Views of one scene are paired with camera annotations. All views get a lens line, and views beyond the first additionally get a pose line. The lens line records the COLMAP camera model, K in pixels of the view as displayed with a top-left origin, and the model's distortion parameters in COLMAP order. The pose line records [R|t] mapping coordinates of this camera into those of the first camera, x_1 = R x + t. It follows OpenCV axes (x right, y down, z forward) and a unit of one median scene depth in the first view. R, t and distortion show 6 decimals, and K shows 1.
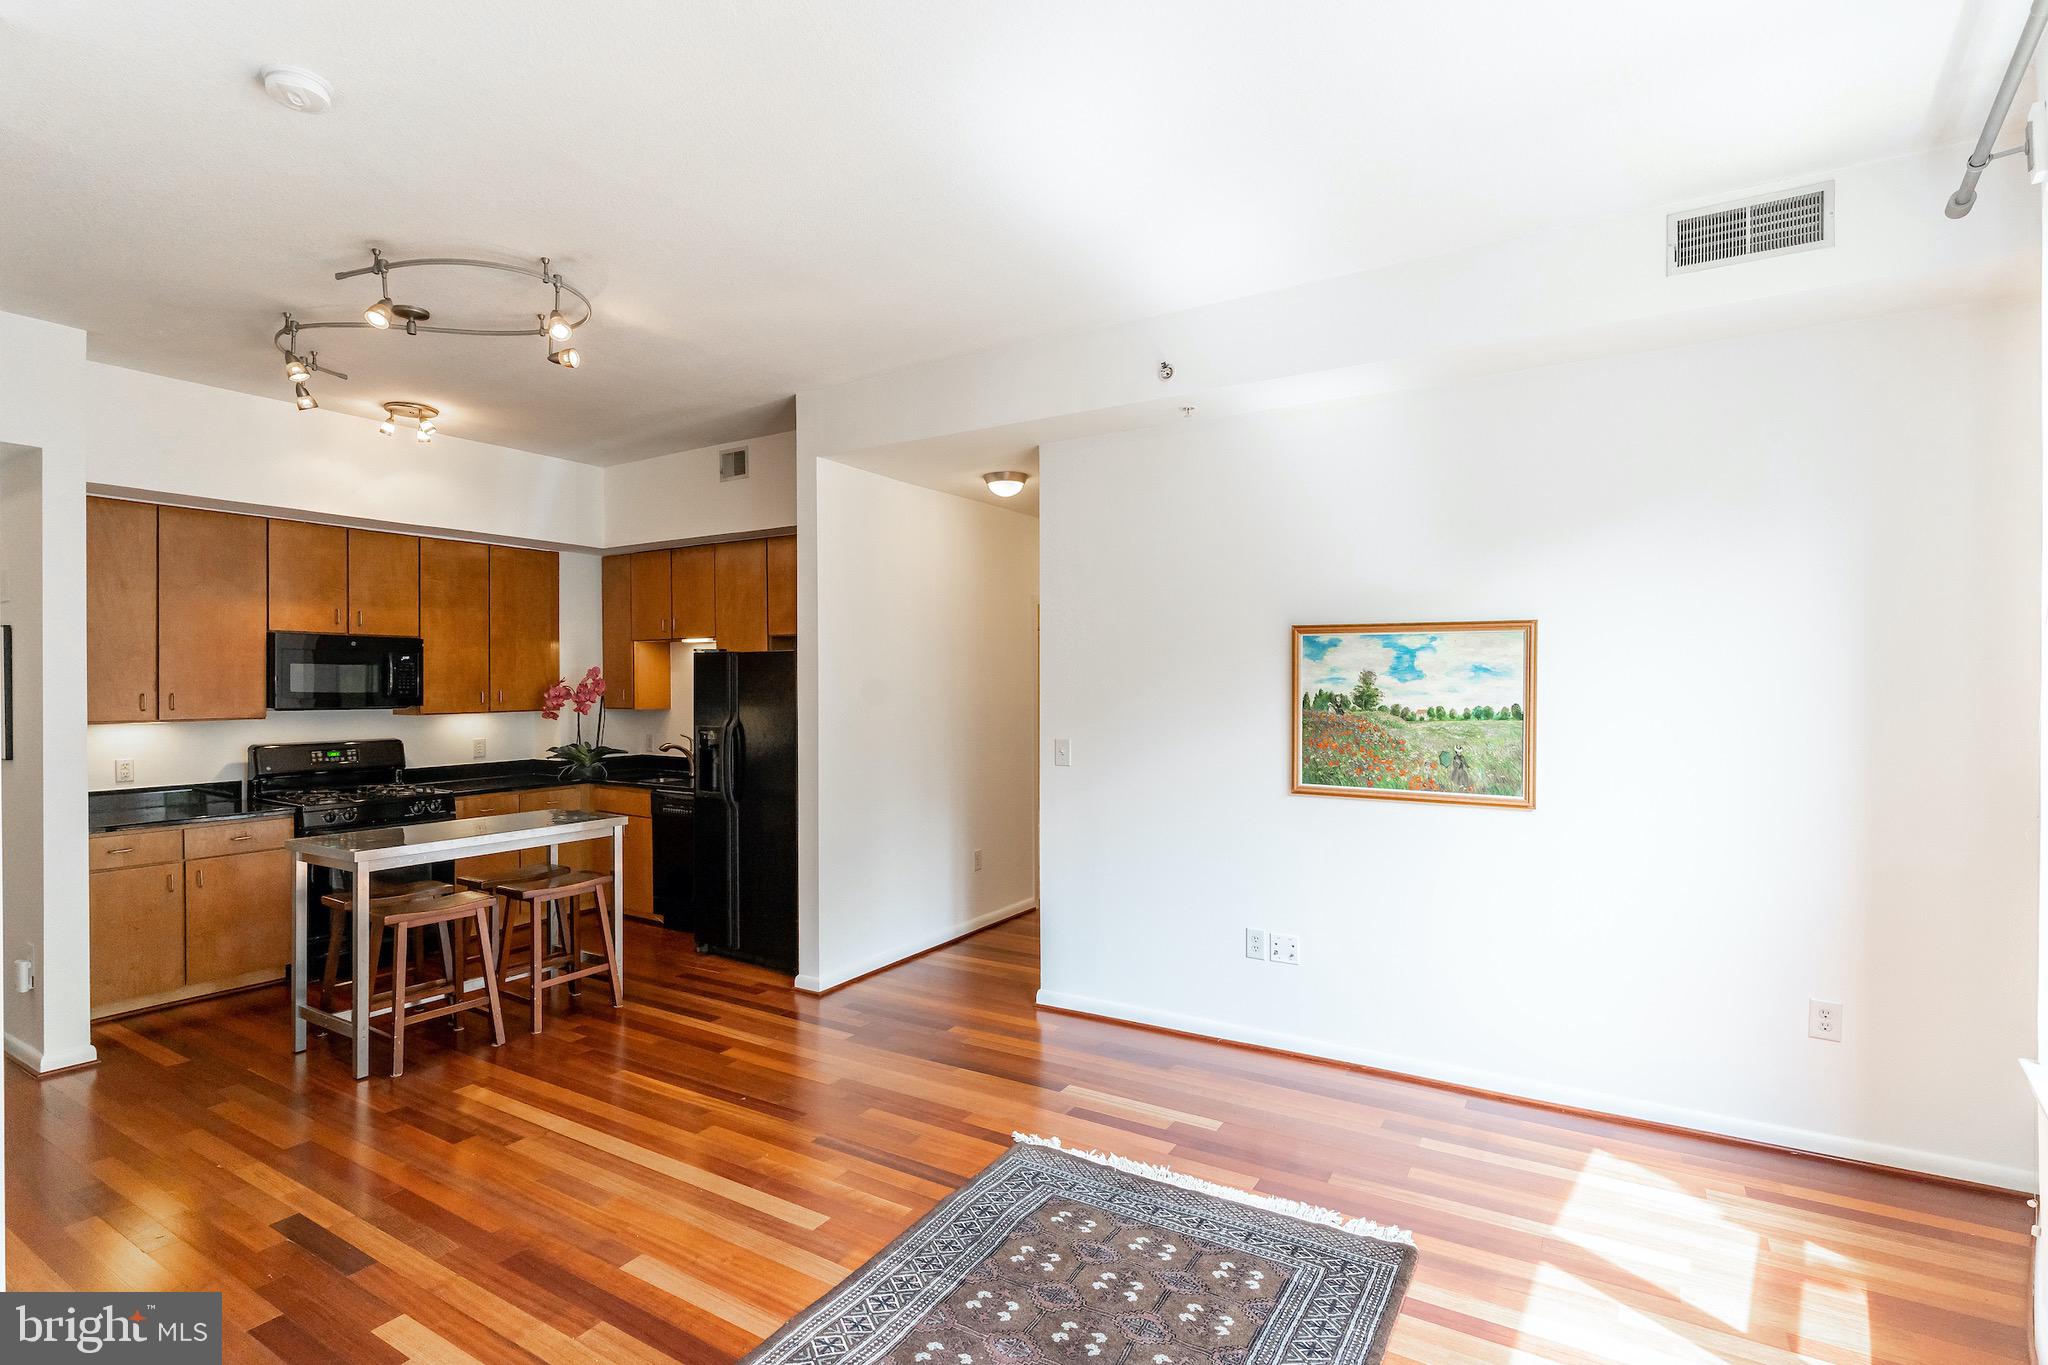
lens RADIAL K [[975.3, 0, 1016.1], [0, 975.3, 683.9], [0, 0, 1]] dist [-0.000259, 0.000761]
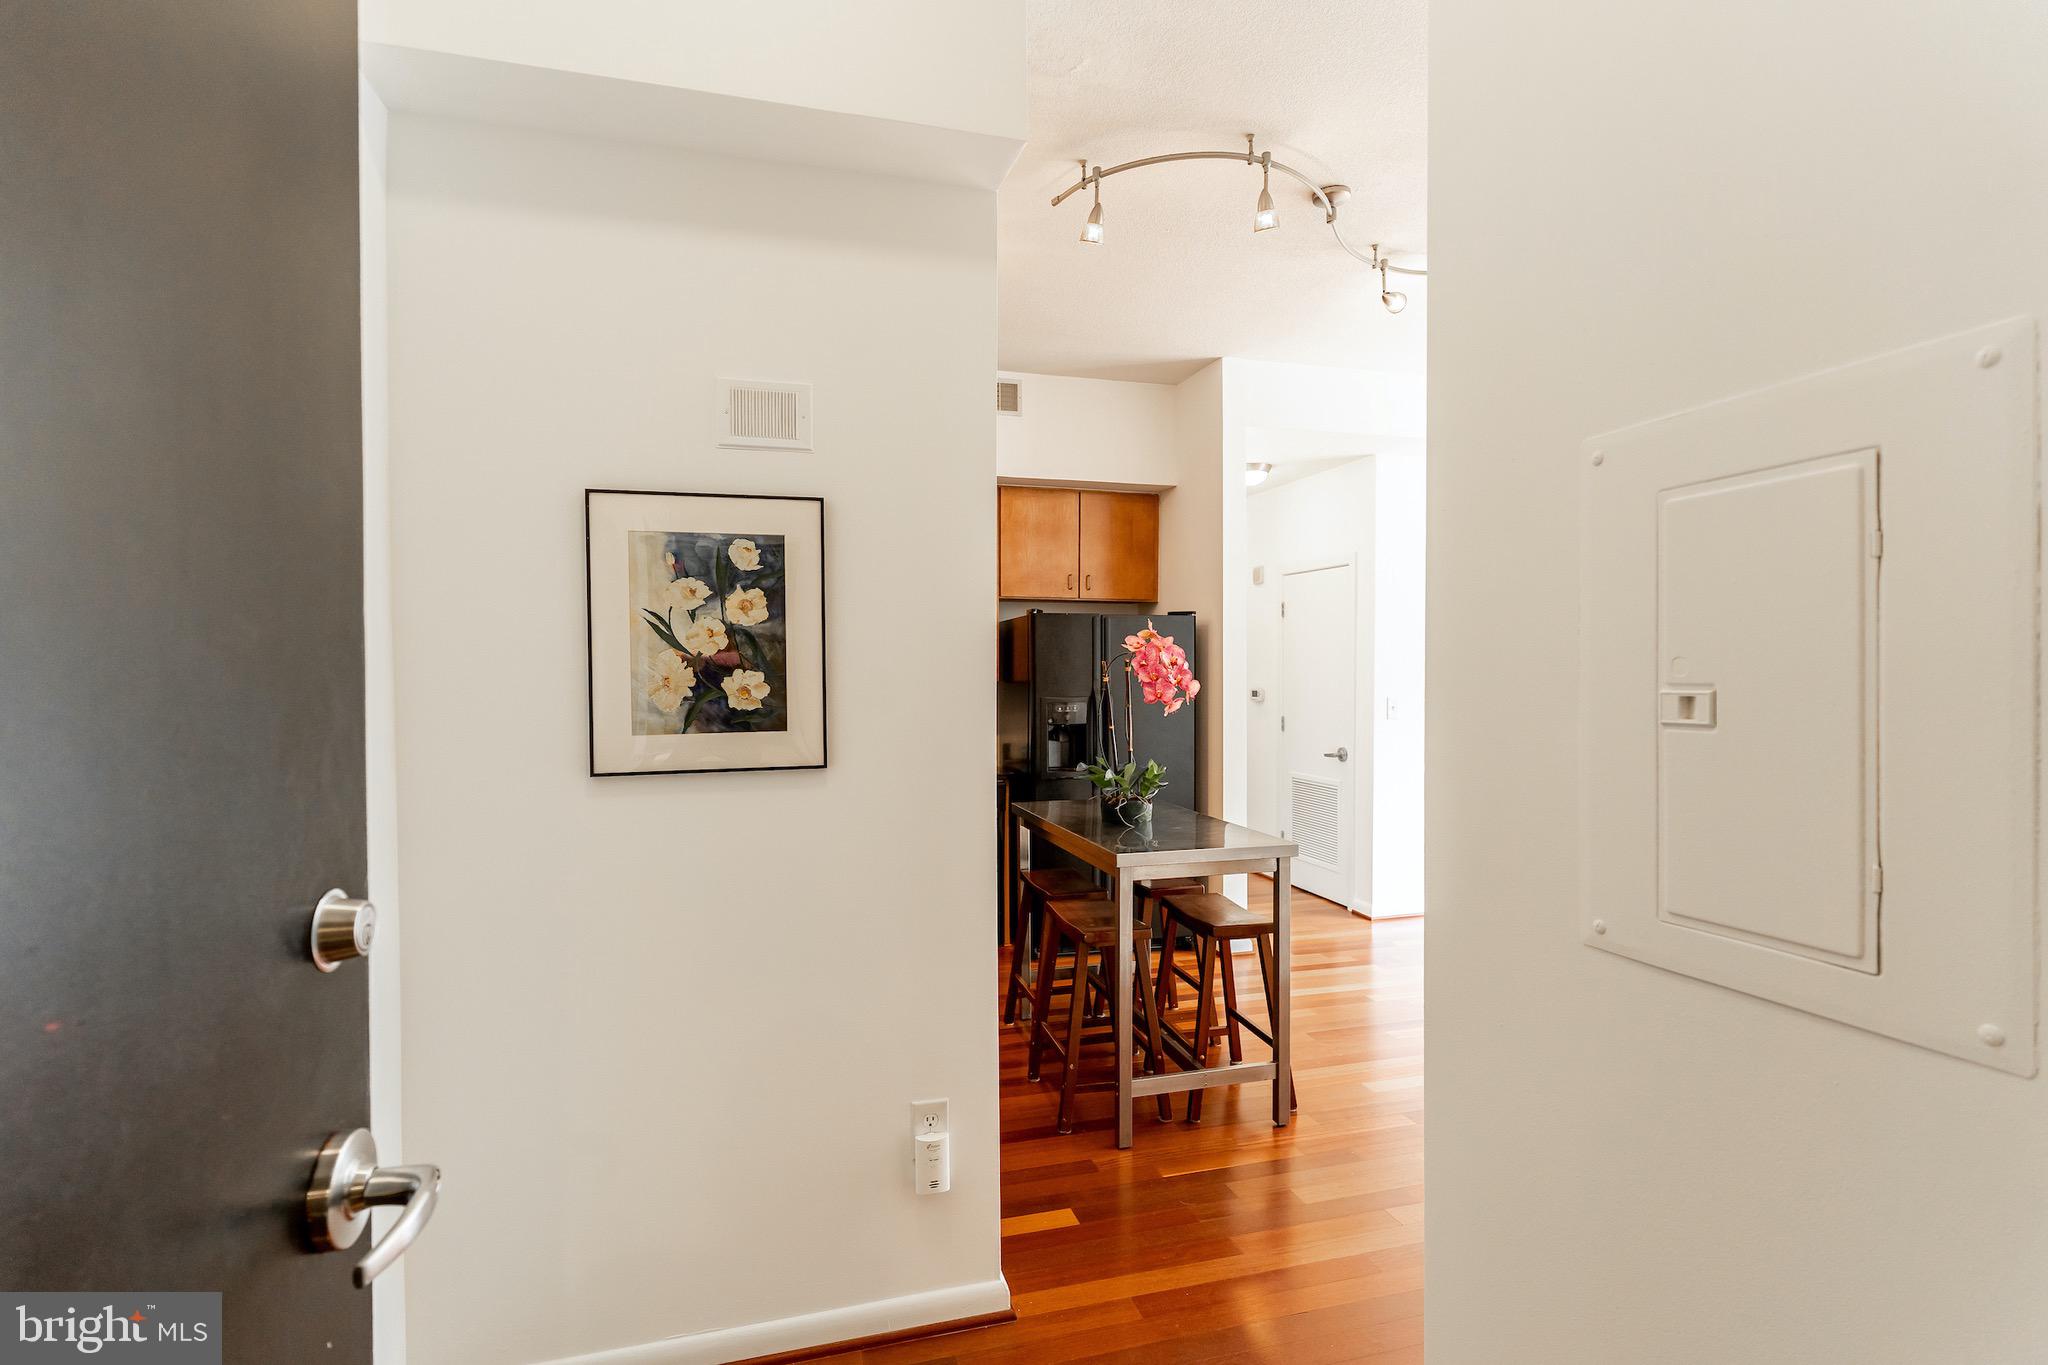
lens RADIAL K [[975.3, 0, 1029.7], [0, 975.3, 683.2], [0, 0, 1]] dist [-0.000259, 0.000761]
pose [[0.676141, -0.008057, 0.736728, -1.122922], [0.000150, 0.999942, 0.010797, 0.023947], [-0.736772, -0.007190, 0.676103, 0.486629]]
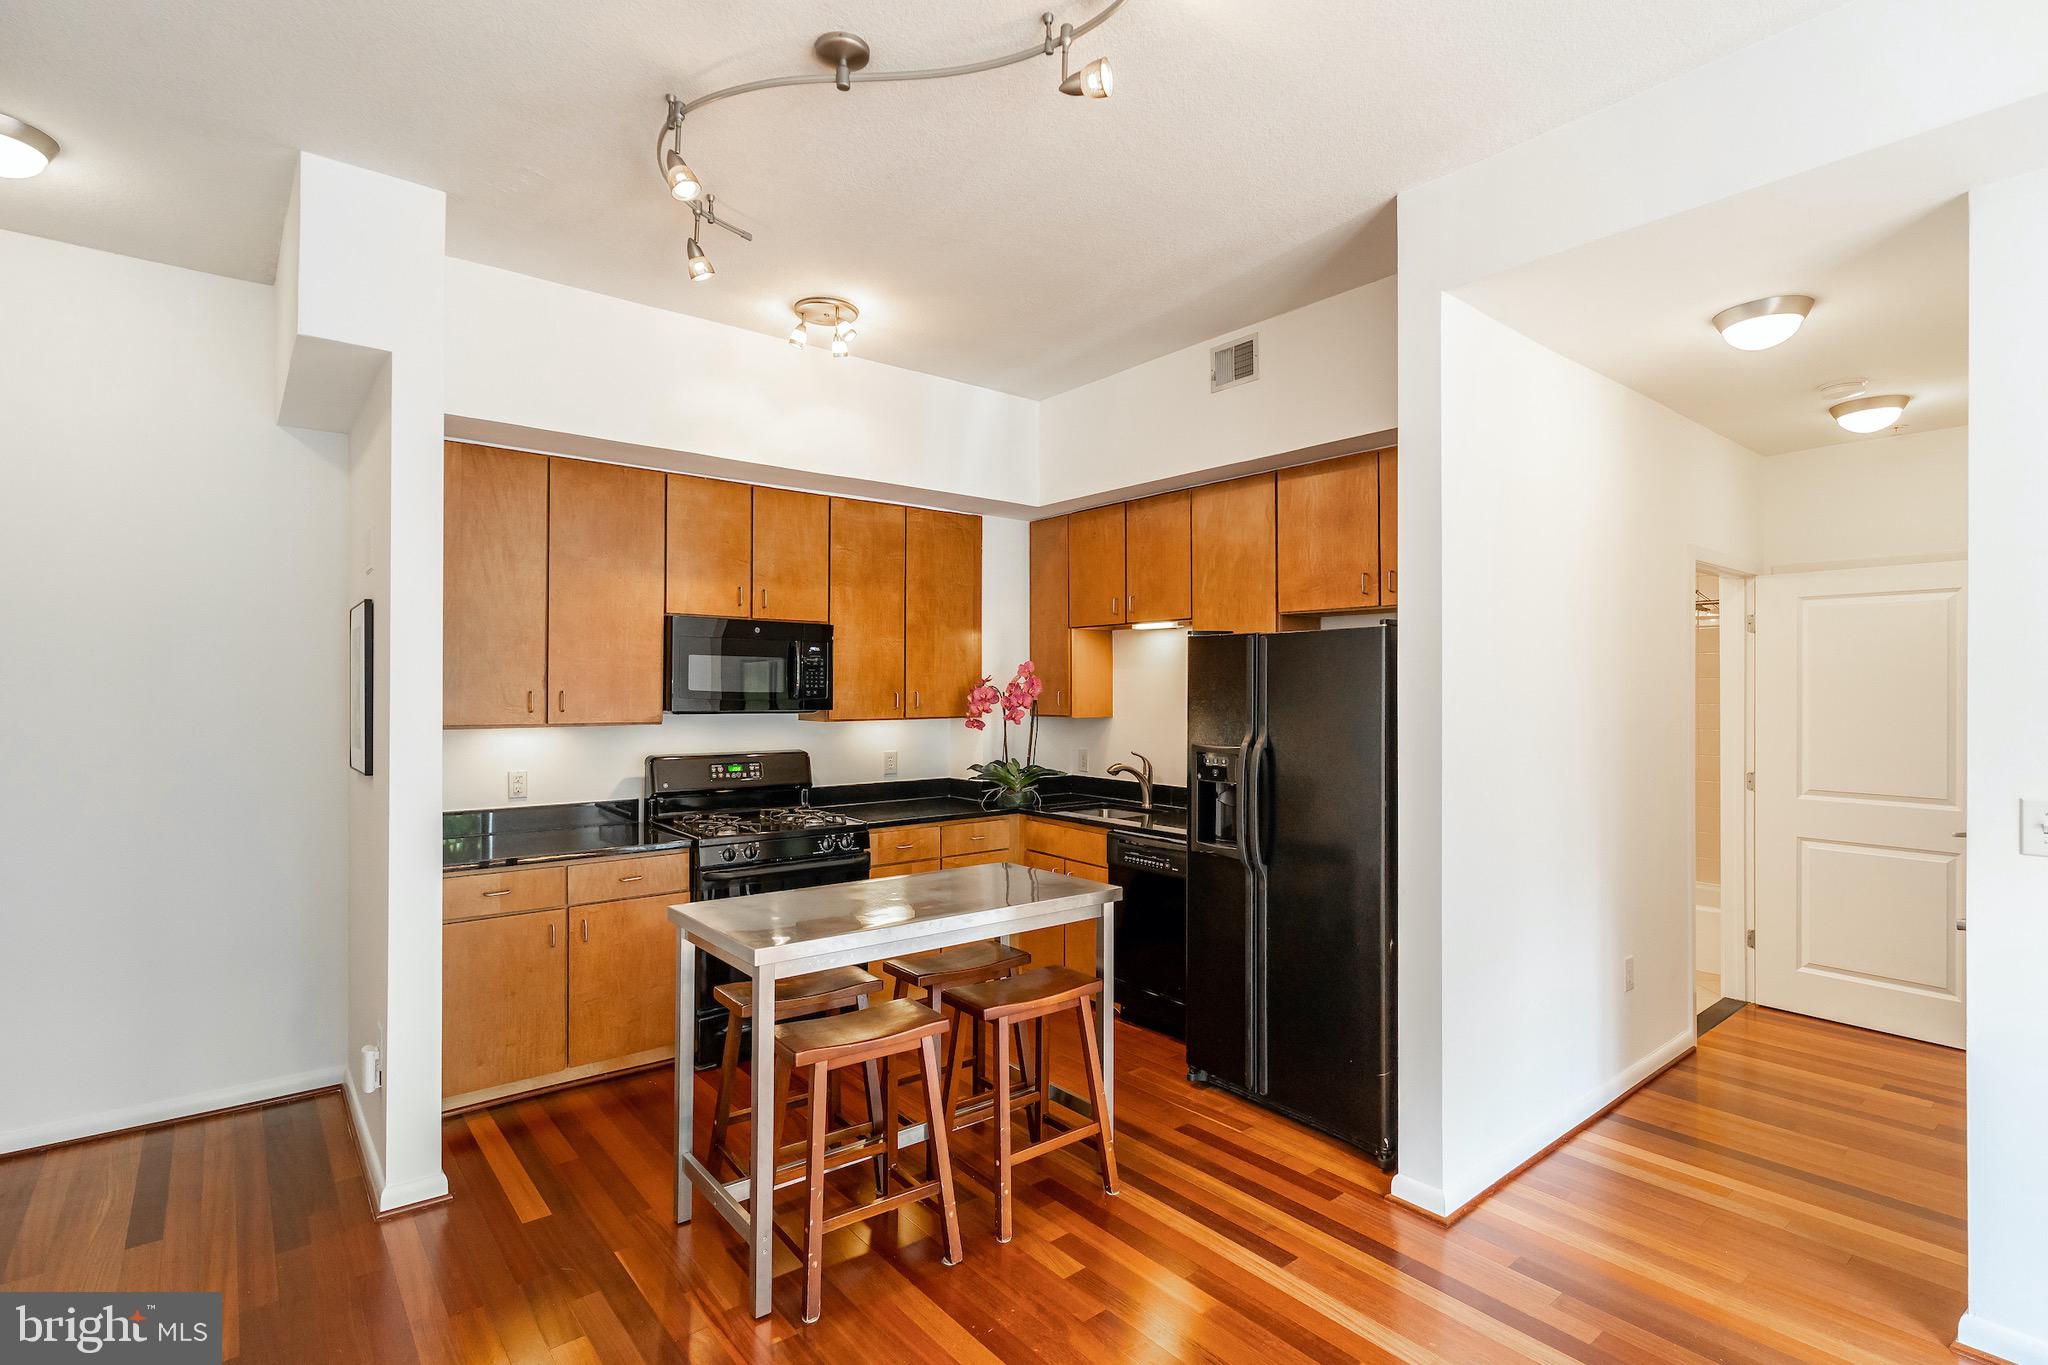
lens RADIAL K [[975.3, 0, 1017.7], [0, 975.3, 681.8], [0, 0, 1]] dist [-0.000259, 0.000761]
pose [[0.943741, 0.002936, -0.330672, -0.253927], [-0.005699, 0.999956, -0.007387, 0.005807], [0.330636, 0.008855, 0.943717, 0.376474]]
